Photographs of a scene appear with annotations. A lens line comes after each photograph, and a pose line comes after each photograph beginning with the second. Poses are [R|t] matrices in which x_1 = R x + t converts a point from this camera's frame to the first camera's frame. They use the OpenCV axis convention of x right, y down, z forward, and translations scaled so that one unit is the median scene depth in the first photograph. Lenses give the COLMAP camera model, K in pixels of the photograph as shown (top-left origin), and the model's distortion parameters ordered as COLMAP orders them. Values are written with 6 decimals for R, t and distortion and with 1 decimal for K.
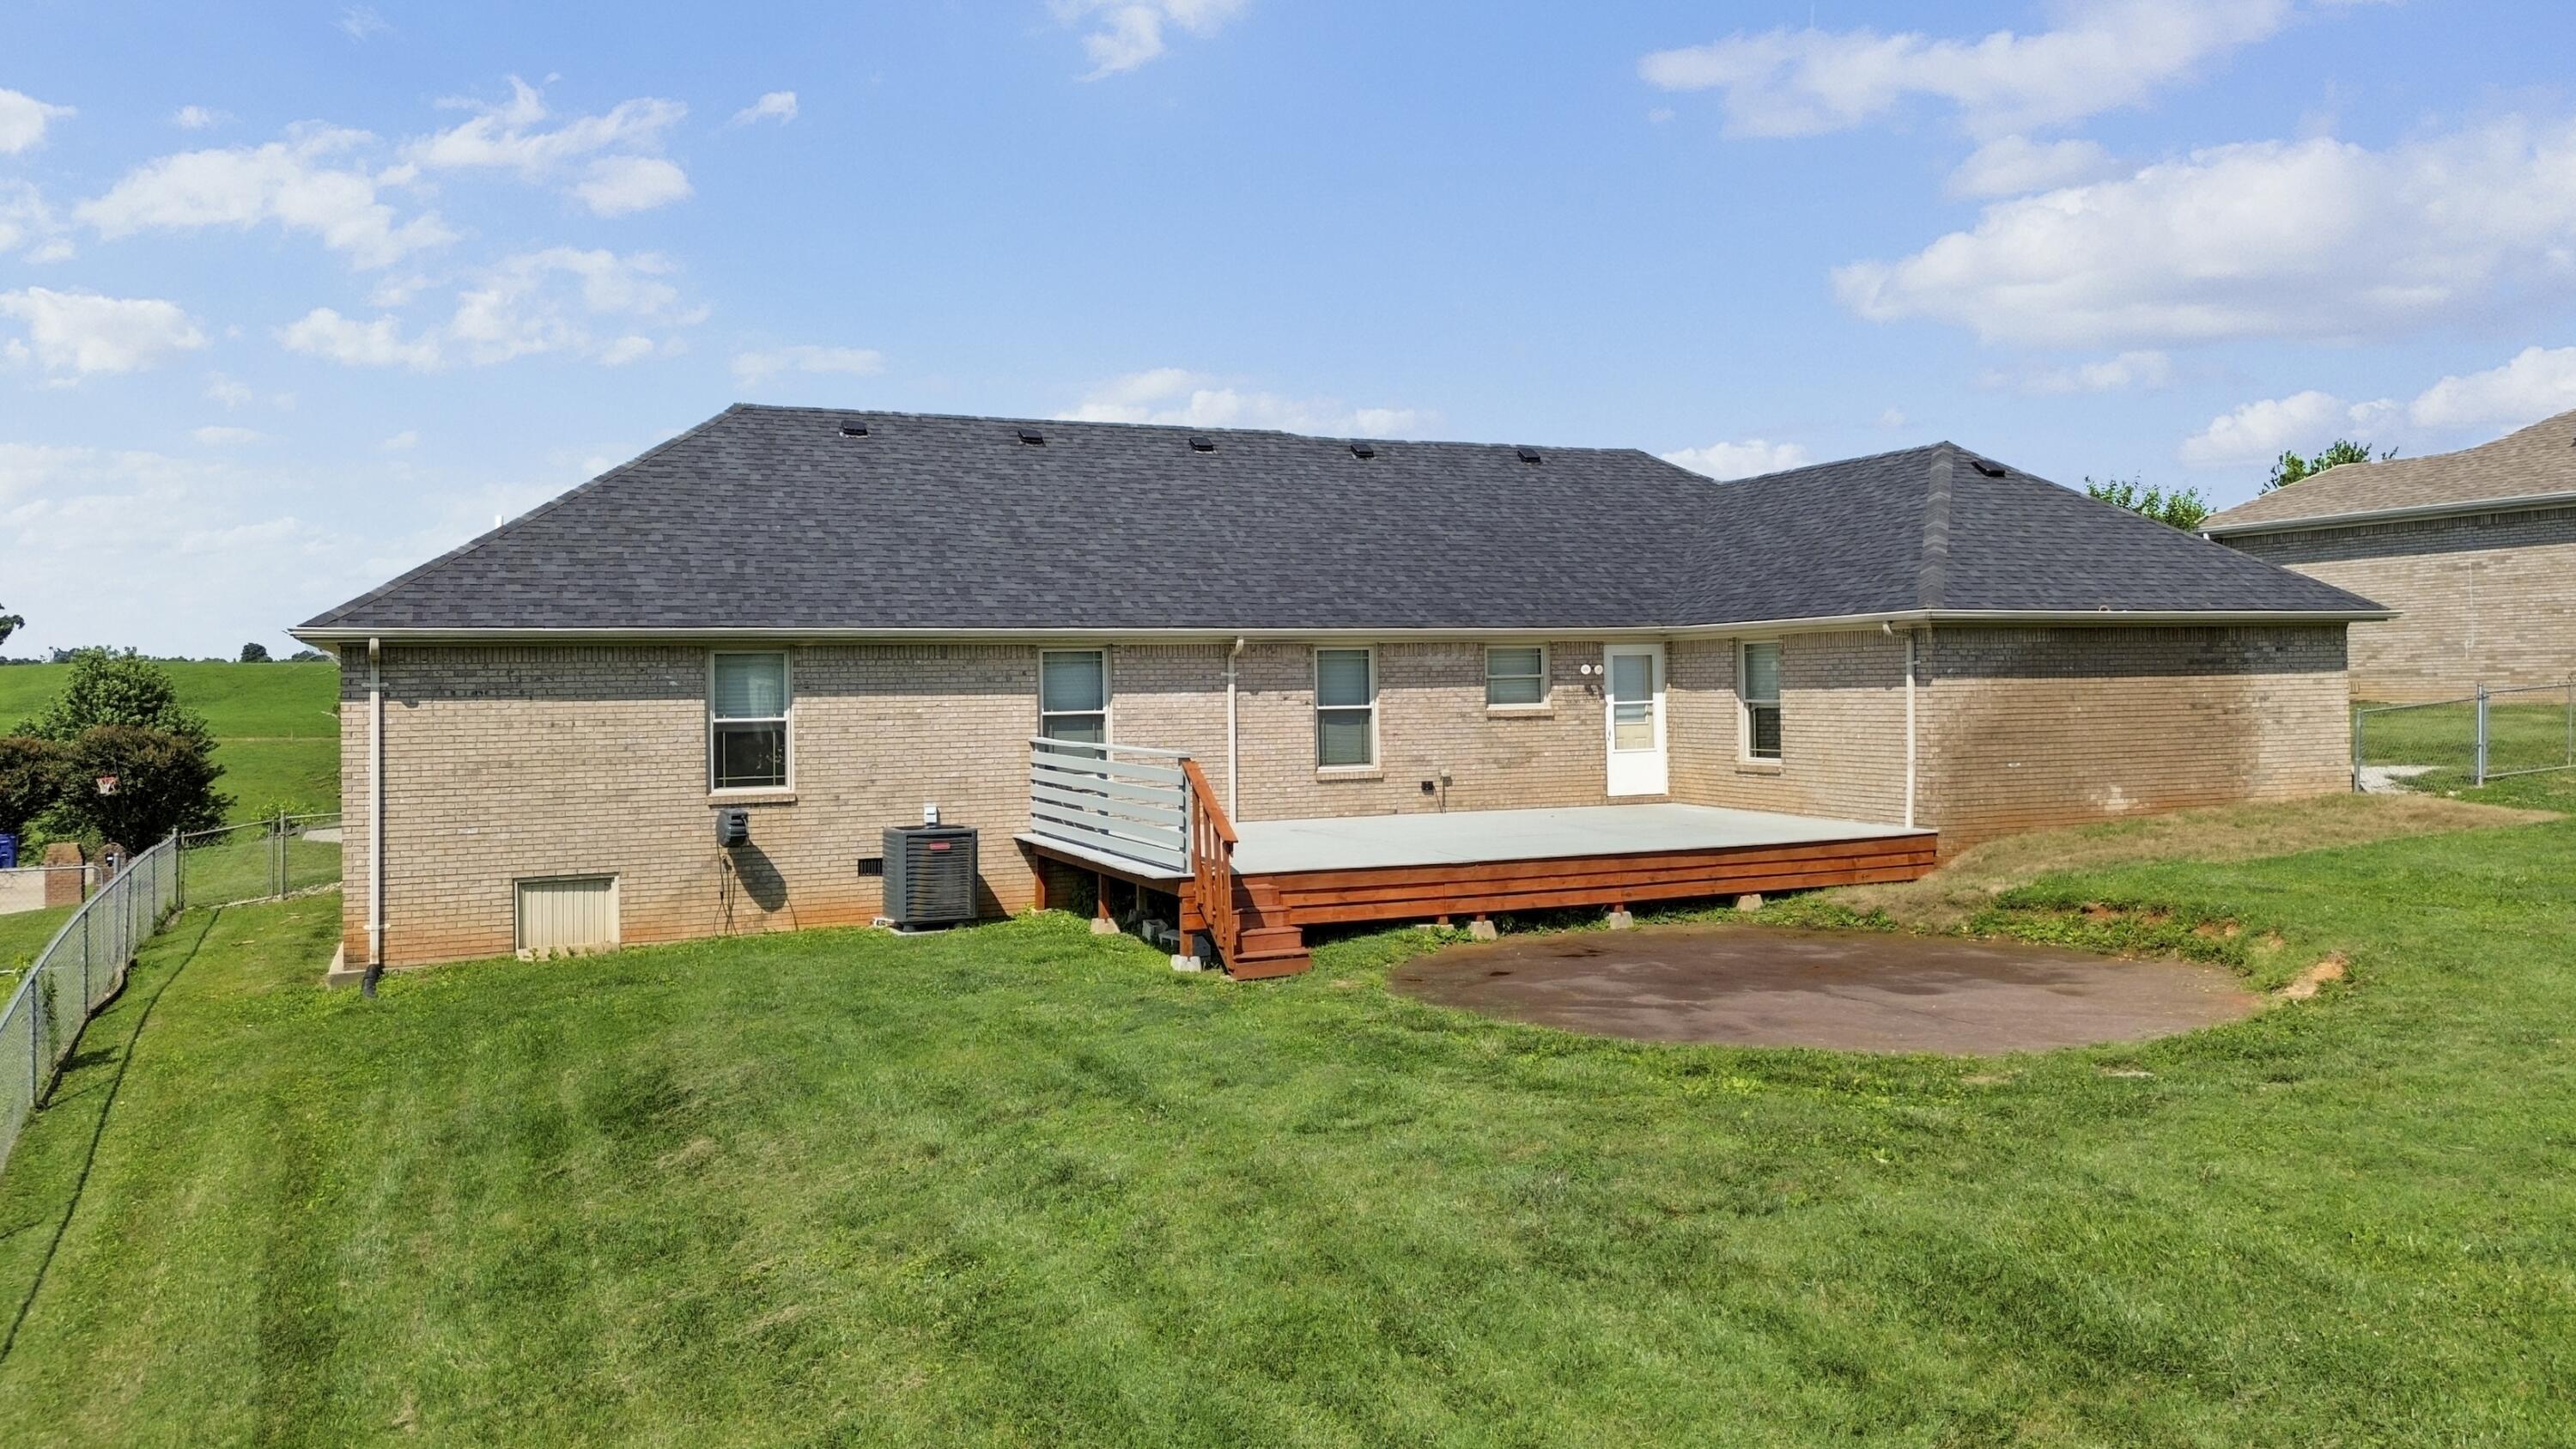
lens RADIAL K [[1847.1, 0, 1277.6], [0, 1847.1, 646.2], [0, 0, 1]] dist [0.017304, -0.001689]
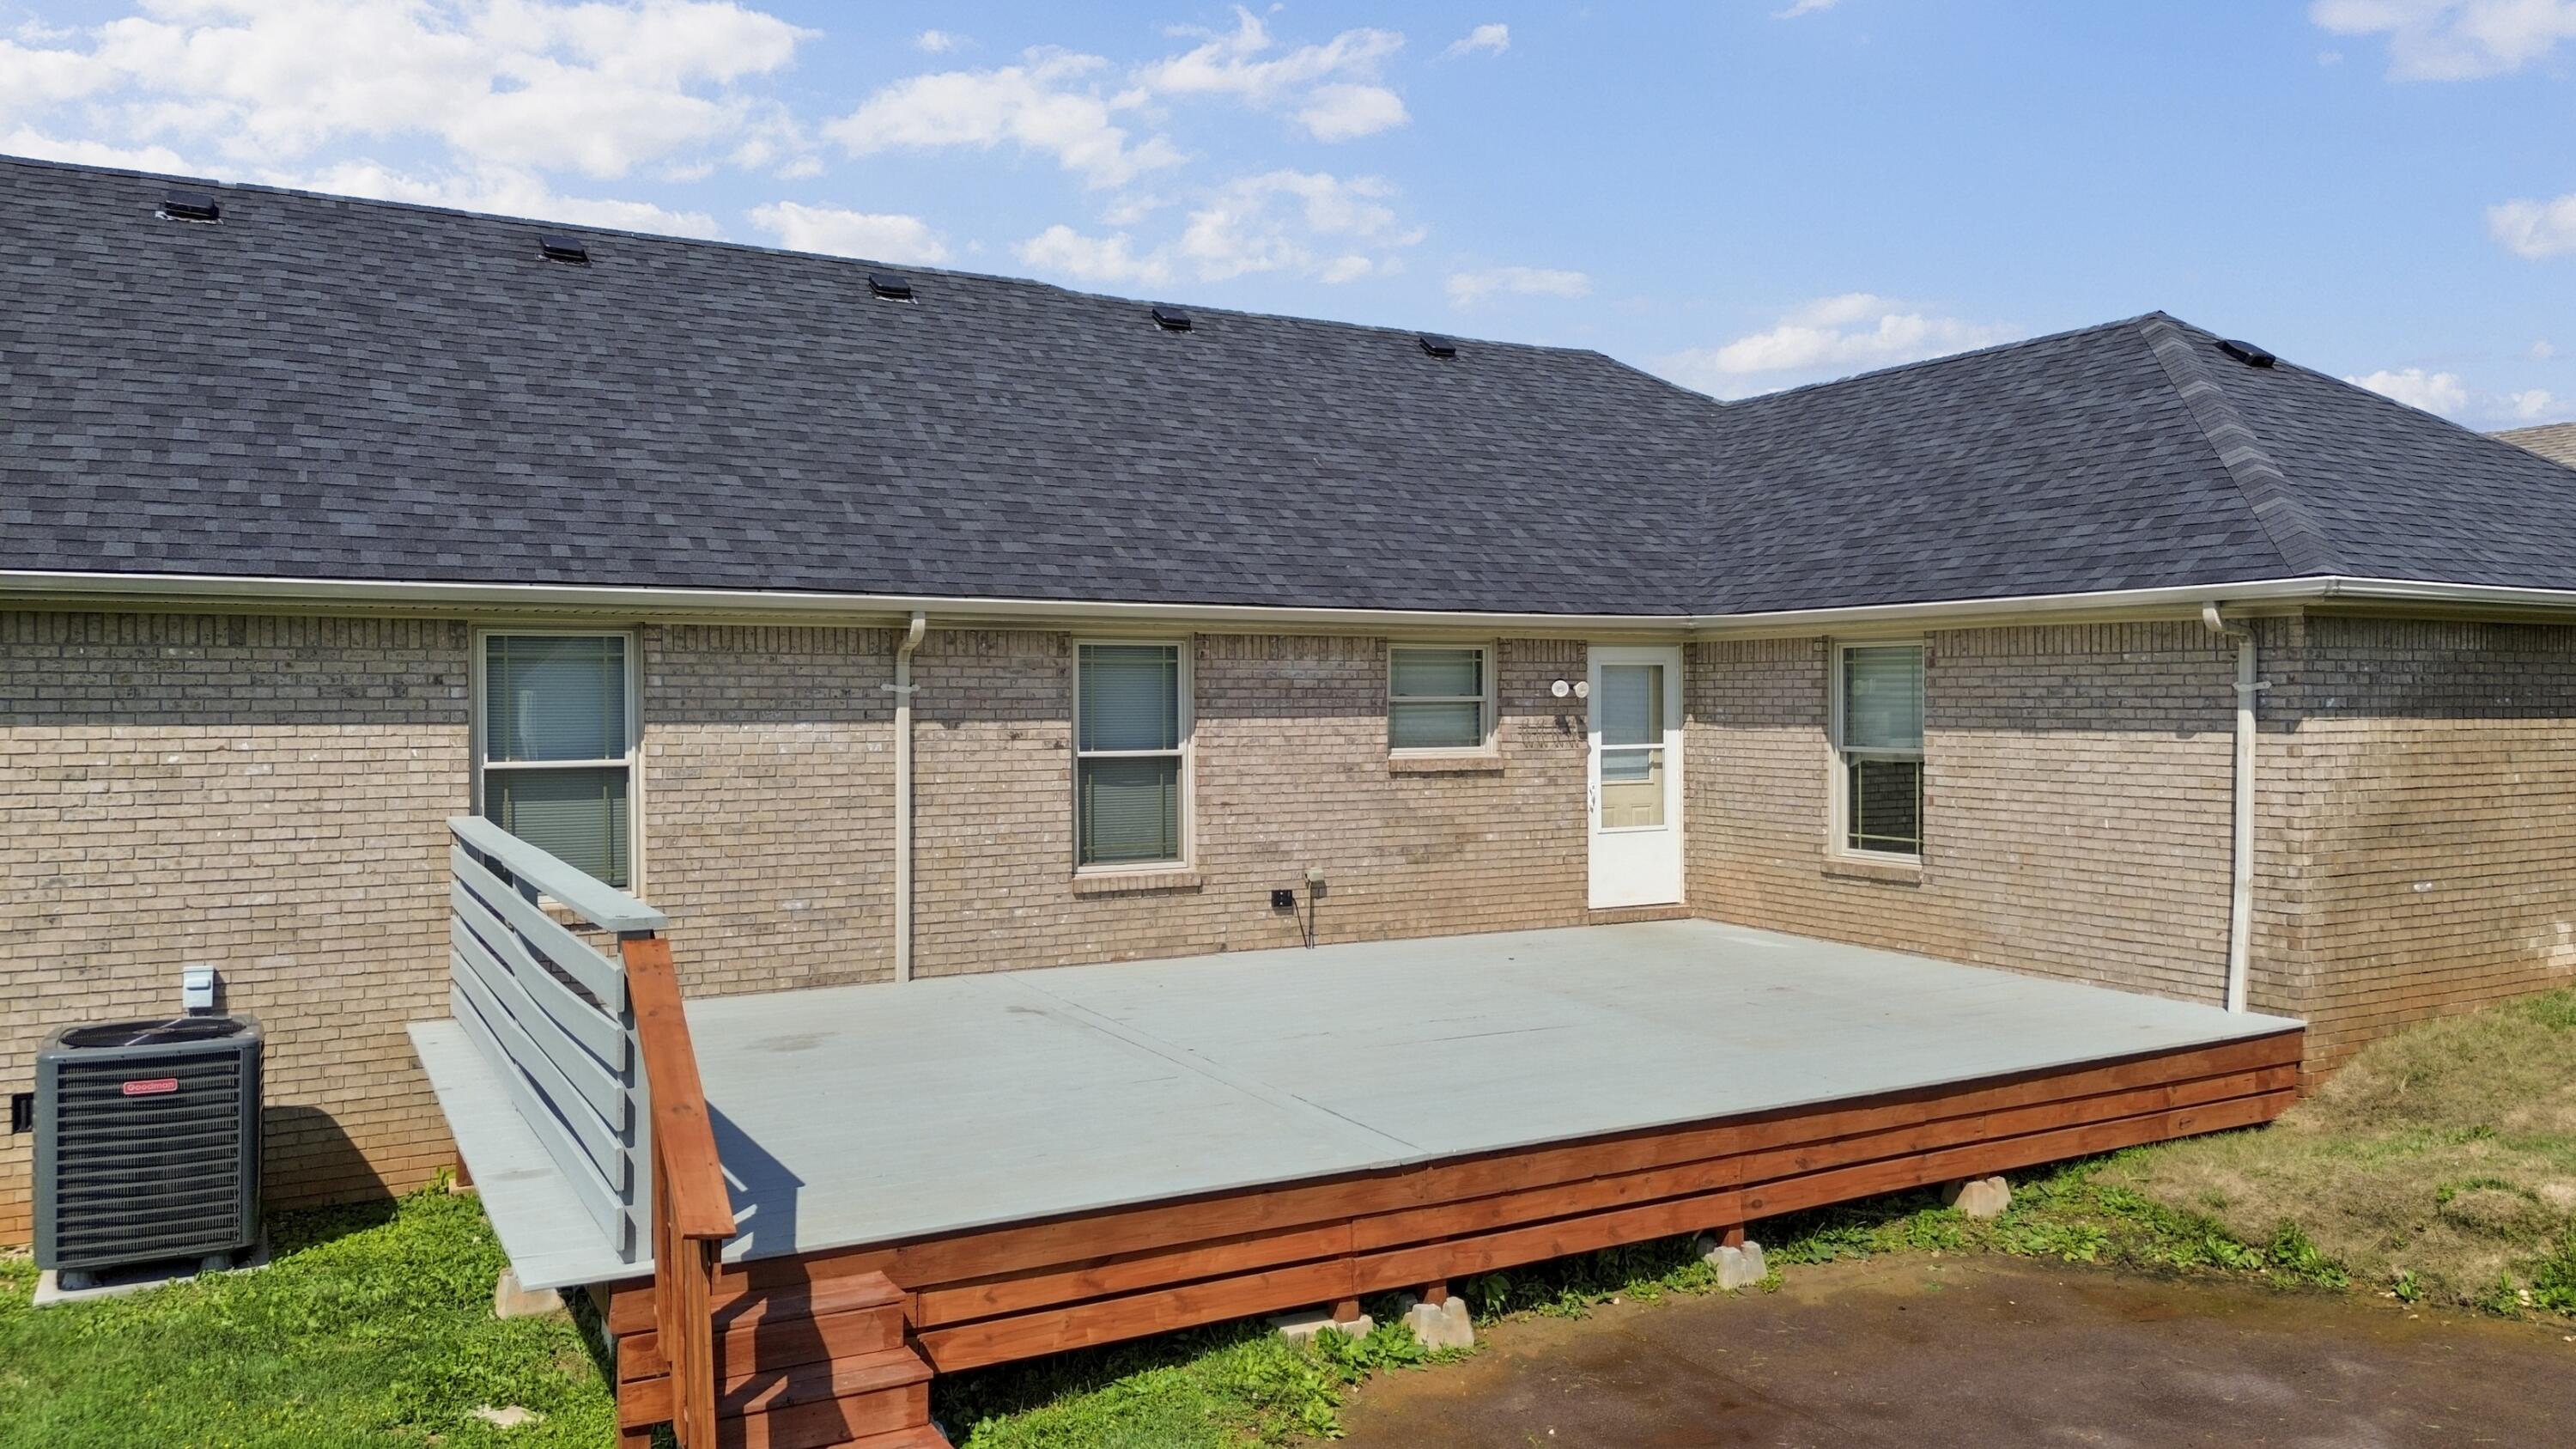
lens RADIAL K [[1826.2, 0, 1351.3], [0, 1826.2, 689.3], [0, 0, 1]] dist [0.069278, -0.002059]
pose [[0.989806, 0.014462, 0.141688, 0.024313], [-0.016829, 0.999738, 0.015521, 0.005357], [-0.141427, -0.017747, 0.989790, 0.466047]]
